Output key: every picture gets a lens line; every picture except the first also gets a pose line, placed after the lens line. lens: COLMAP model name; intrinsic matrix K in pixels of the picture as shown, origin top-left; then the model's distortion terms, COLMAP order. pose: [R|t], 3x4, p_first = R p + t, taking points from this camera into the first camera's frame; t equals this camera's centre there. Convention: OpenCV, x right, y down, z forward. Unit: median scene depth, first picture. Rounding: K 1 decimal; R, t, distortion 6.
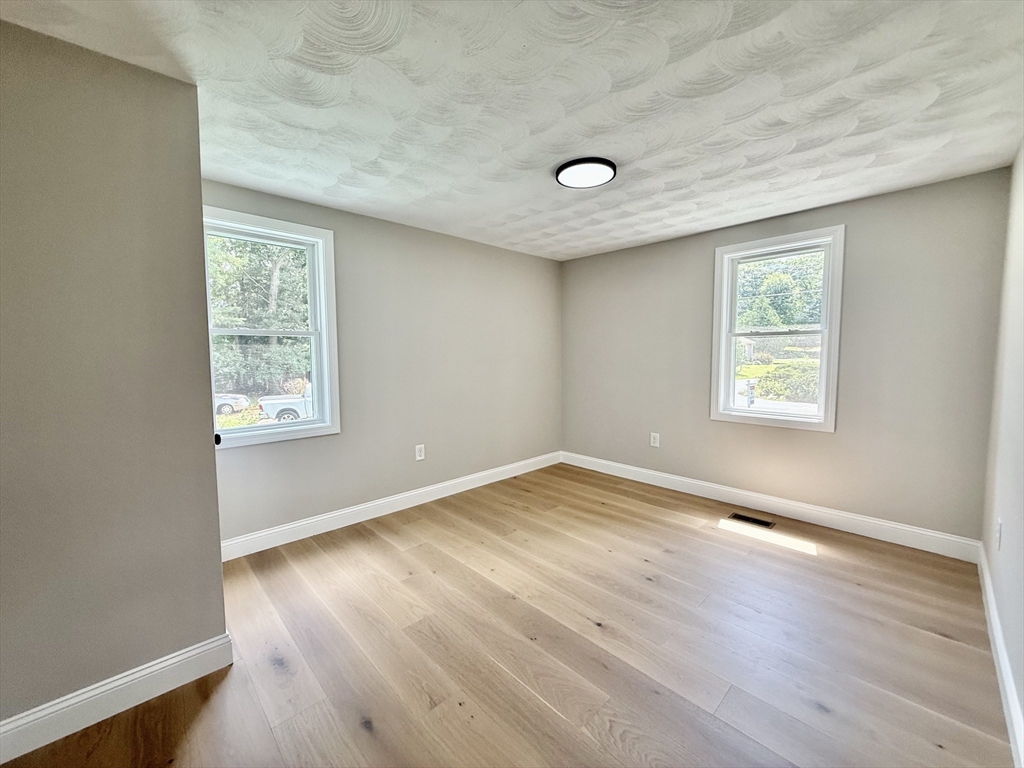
lens RADIAL K [[410.2, 0, 512.9], [0, 410.2, 382.6], [0, 0, 1]] dist [-0.000479, -0.000183]
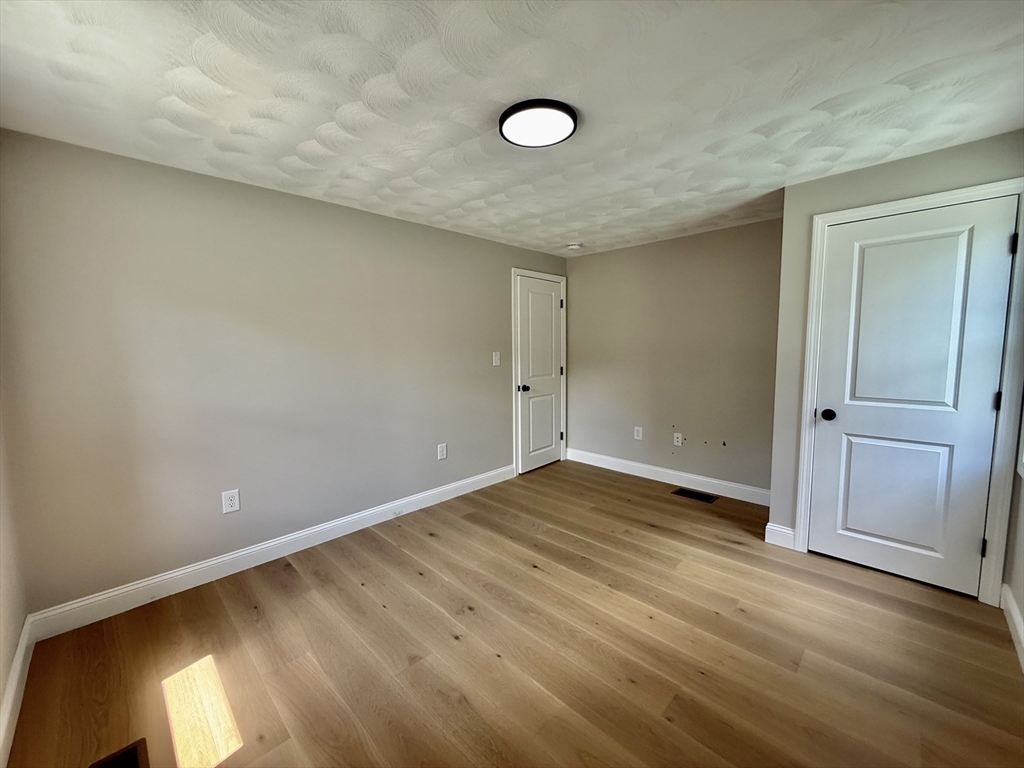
lens RADIAL K [[410.2, 0, 510.9], [0, 410.2, 383.9], [0, 0, 1]] dist [-0.000479, -0.000183]
pose [[-0.999312, 0.027724, -0.024630, 0.265939], [0.023076, 0.984786, 0.172233, -0.177639], [0.029030, 0.171546, -0.984748, 1.910814]]
